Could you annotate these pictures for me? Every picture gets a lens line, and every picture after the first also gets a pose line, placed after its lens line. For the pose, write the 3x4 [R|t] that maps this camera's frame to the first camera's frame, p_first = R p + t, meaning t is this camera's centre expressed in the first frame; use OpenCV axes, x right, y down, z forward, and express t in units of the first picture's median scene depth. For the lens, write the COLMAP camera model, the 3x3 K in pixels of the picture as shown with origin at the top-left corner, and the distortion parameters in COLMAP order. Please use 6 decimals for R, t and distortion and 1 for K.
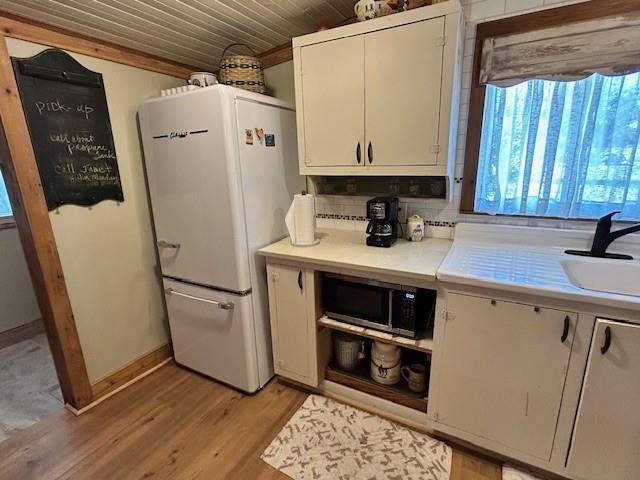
lens RADIAL K [[317.2, 0, 315.3], [0, 317.2, 240.1], [0, 0, 1]] dist [-0.002088, -0.001038]
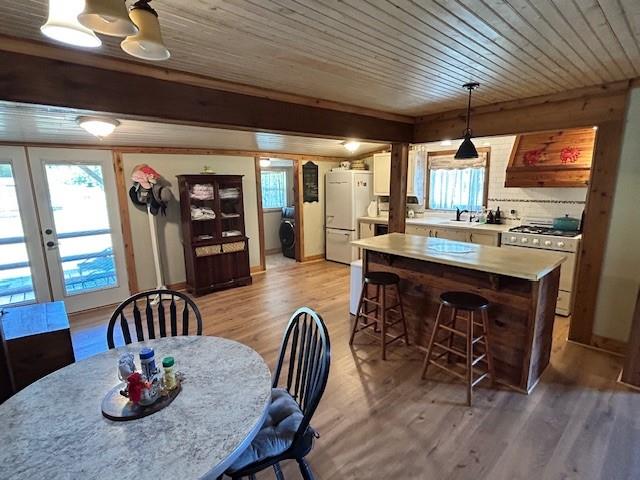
lens RADIAL K [[317.2, 0, 317.8], [0, 317.2, 240.4], [0, 0, 1]] dist [-0.002088, -0.001038]
pose [[0.944499, 0.070037, -0.320961, 0.491895], [-0.092414, 0.994200, -0.055004, 0.485125], [0.315247, 0.081612, 0.945494, -2.209217]]
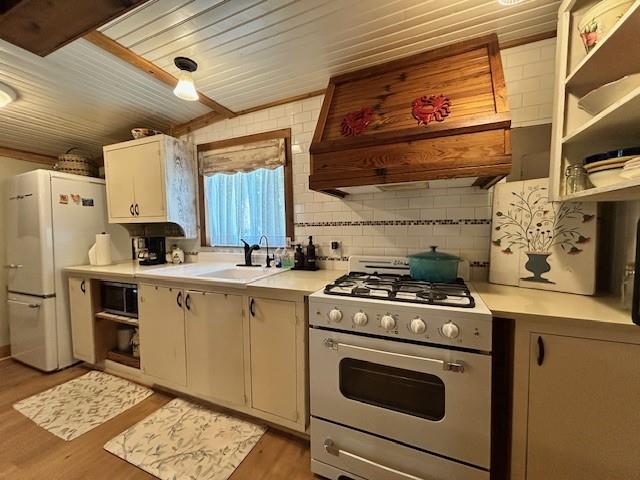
lens RADIAL K [[258.5, 0, 318.2], [0, 258.5, 240.6], [0, 0, 1]] dist [-0.001499, -0.000050]
pose [[0.994305, 0.011236, 0.105974, 0.947923], [0.011570, 0.977165, -0.212168, 0.185356], [-0.105938, 0.212186, 0.971470, -0.402188]]
